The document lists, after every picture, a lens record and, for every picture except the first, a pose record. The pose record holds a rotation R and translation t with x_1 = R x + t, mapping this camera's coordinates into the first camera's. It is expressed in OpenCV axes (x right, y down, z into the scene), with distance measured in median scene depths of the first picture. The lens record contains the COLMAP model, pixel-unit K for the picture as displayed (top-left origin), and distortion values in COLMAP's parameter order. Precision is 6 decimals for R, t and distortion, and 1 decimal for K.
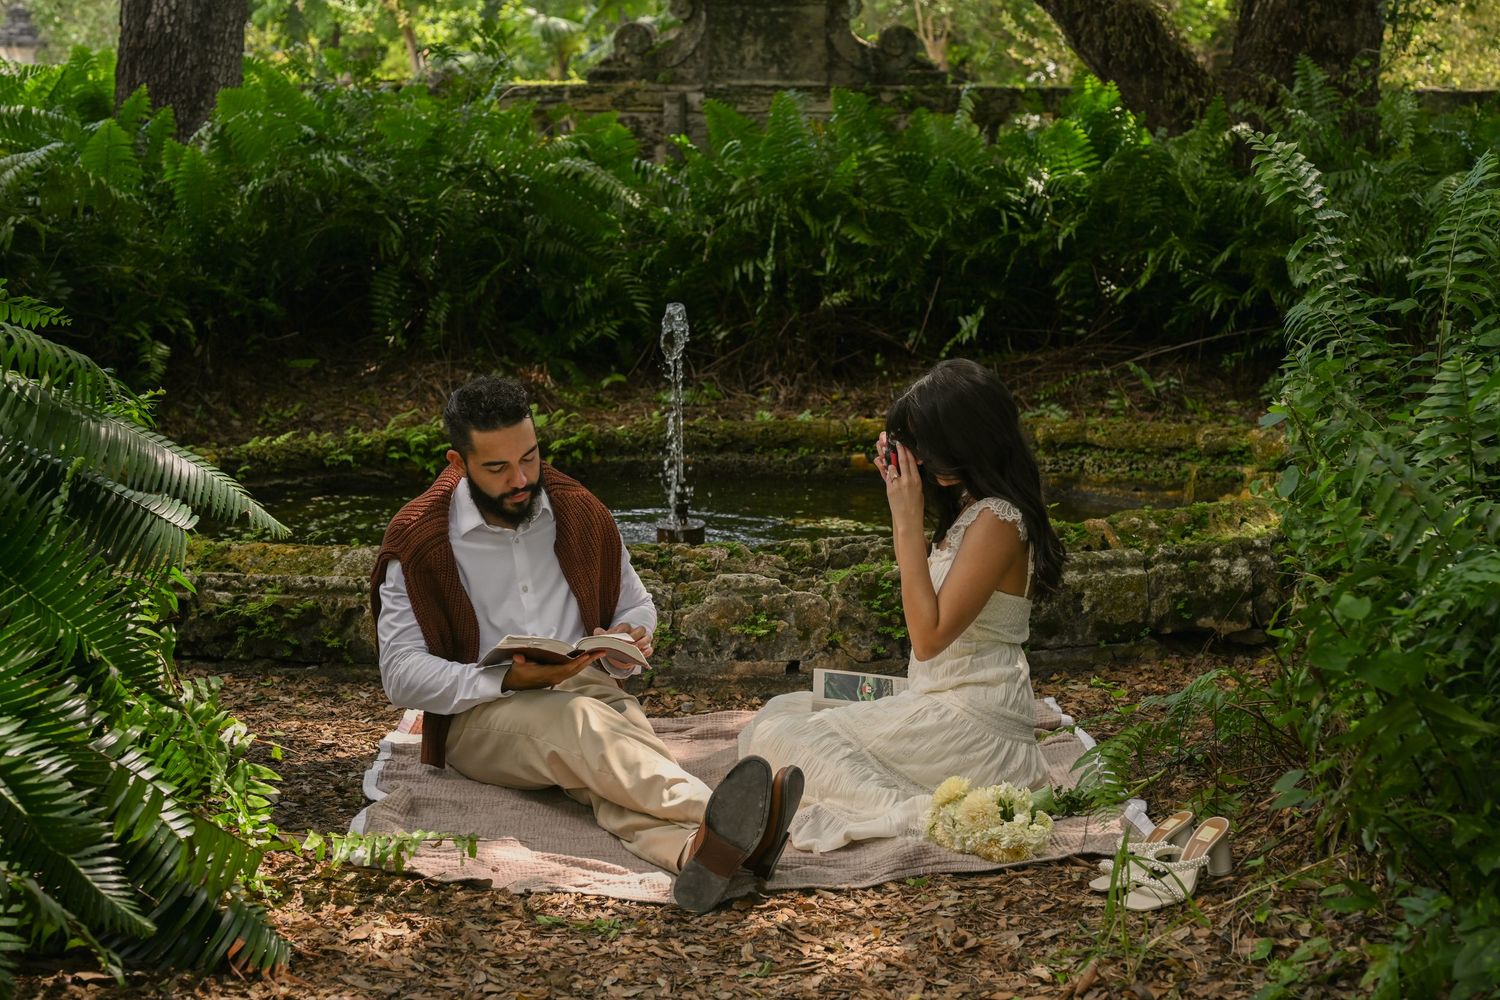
lens RADIAL K [[2183.0, 0, 750.0], [0, 2183.0, 500.0], [0, 0, 1]] dist [0.003182, 0.015357]
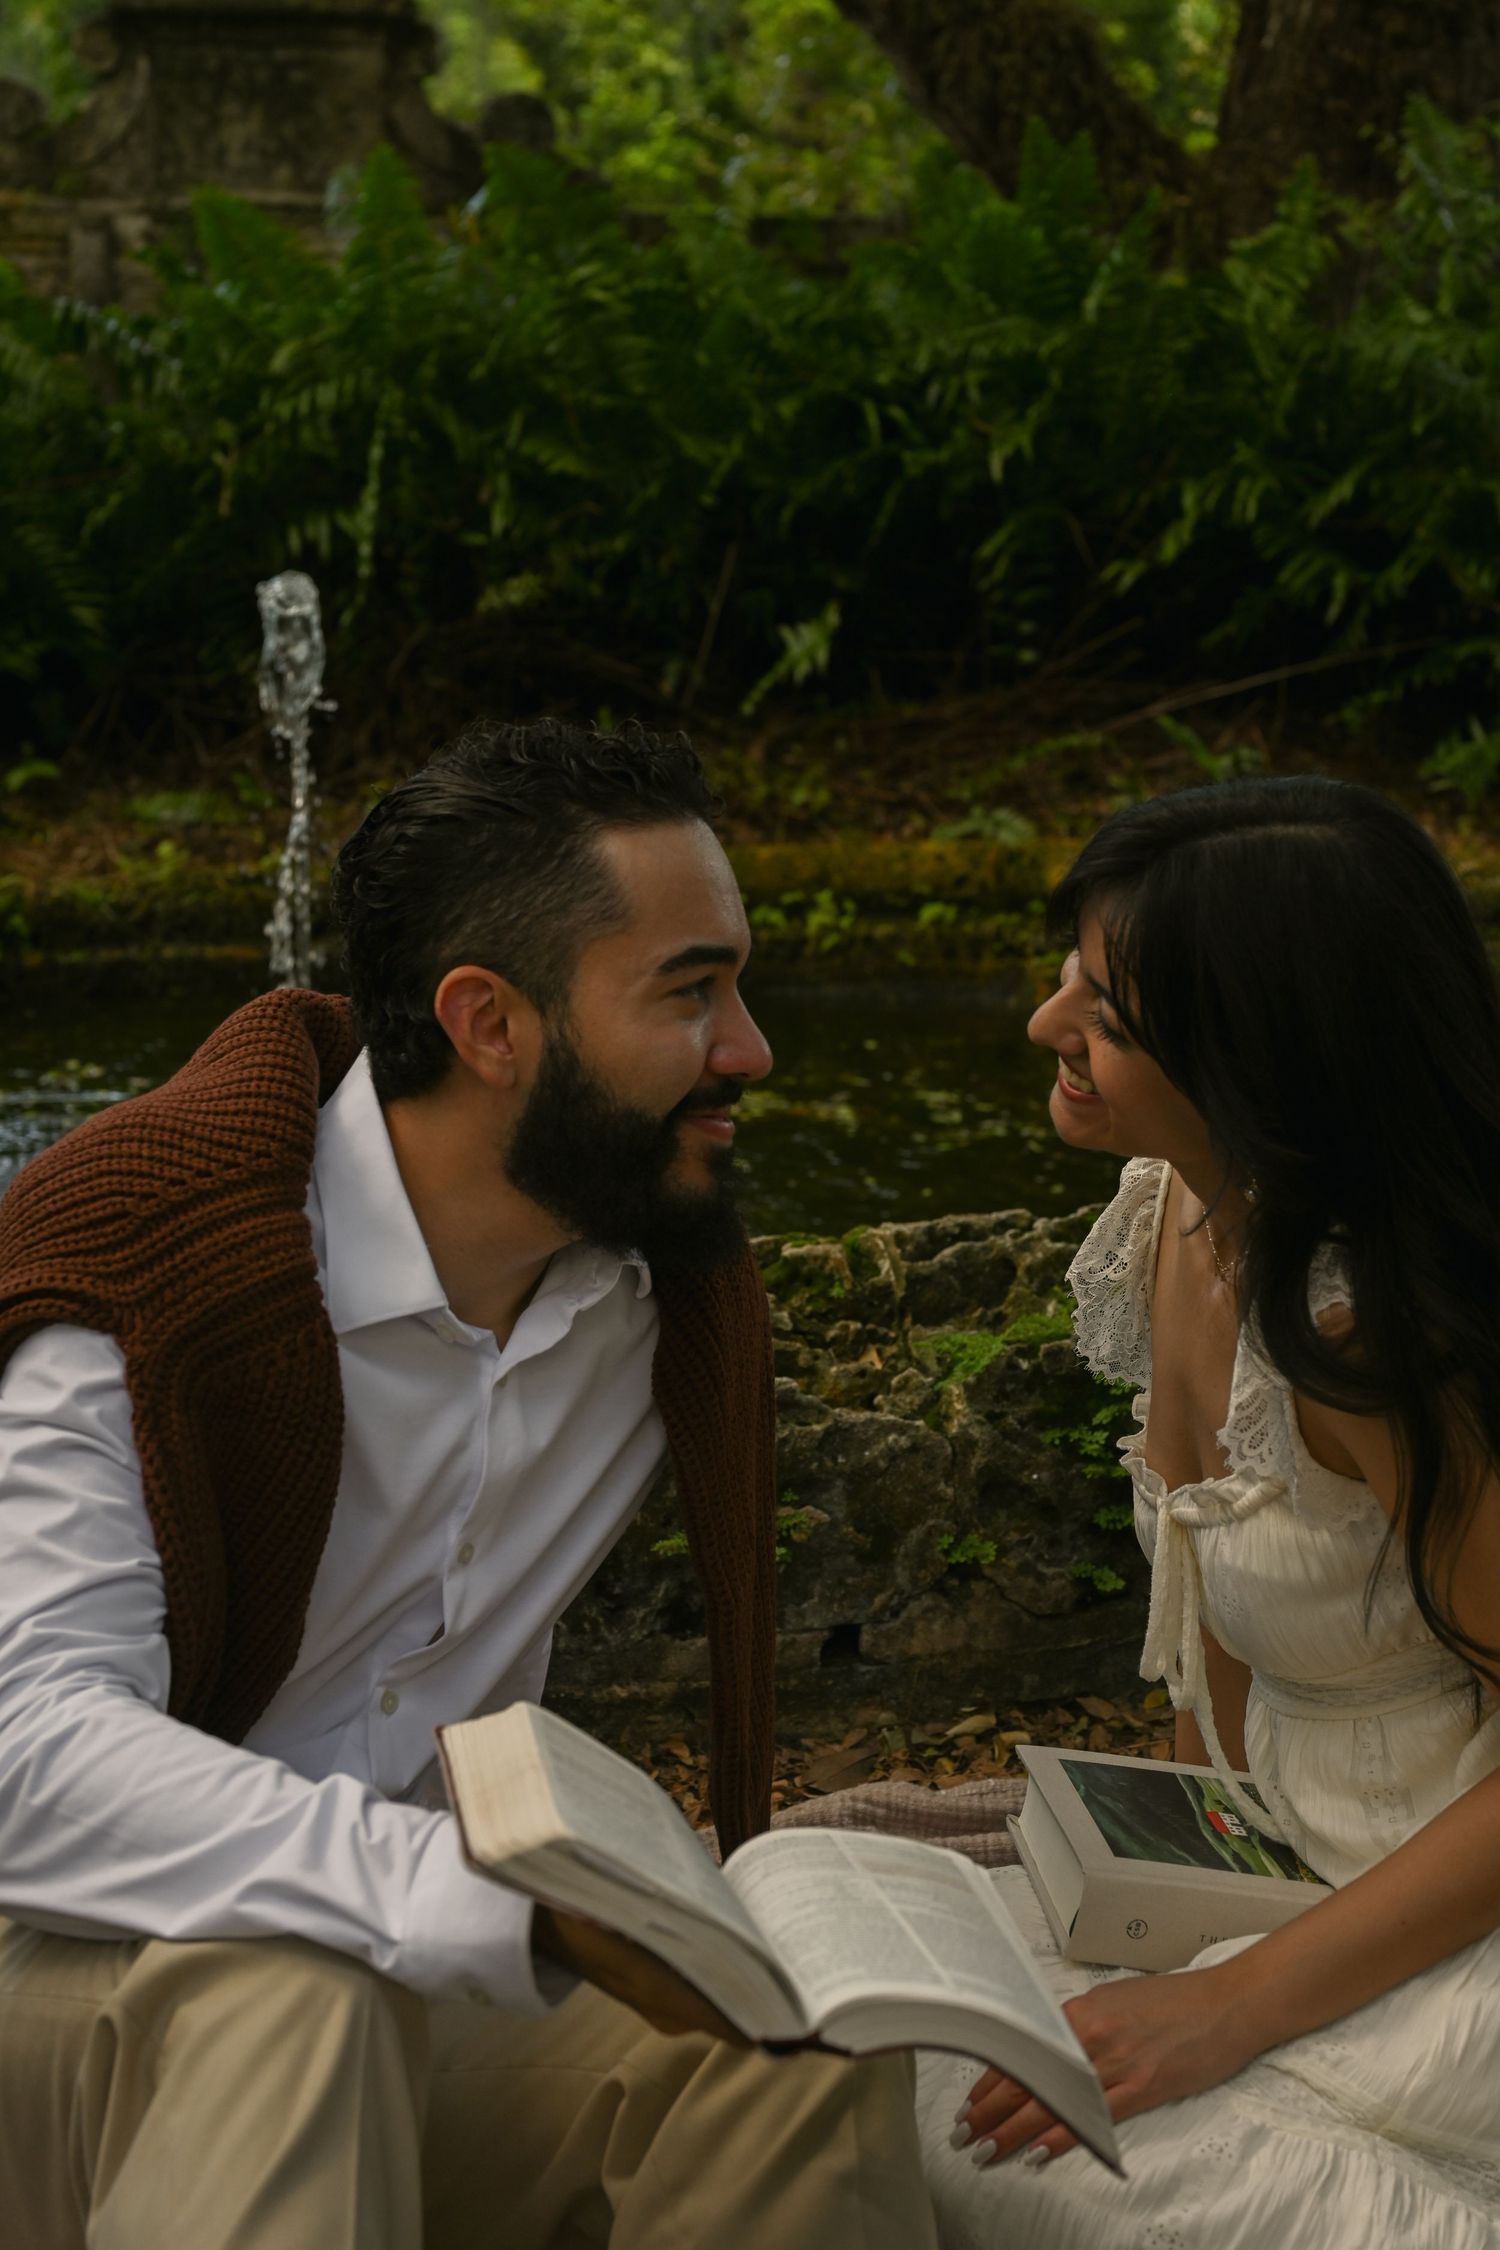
lens RADIAL K [[3358.2, 0, 749.1], [0, 3358.2, 1044.9], [0, 0, 1]] dist [0.006333, -0.019620]
pose [[0.983541, -0.031404, 0.177935, -0.049764], [0.026595, 0.999215, 0.029350, -0.017091], [-0.178717, -0.024134, 0.983604, 0.323087]]
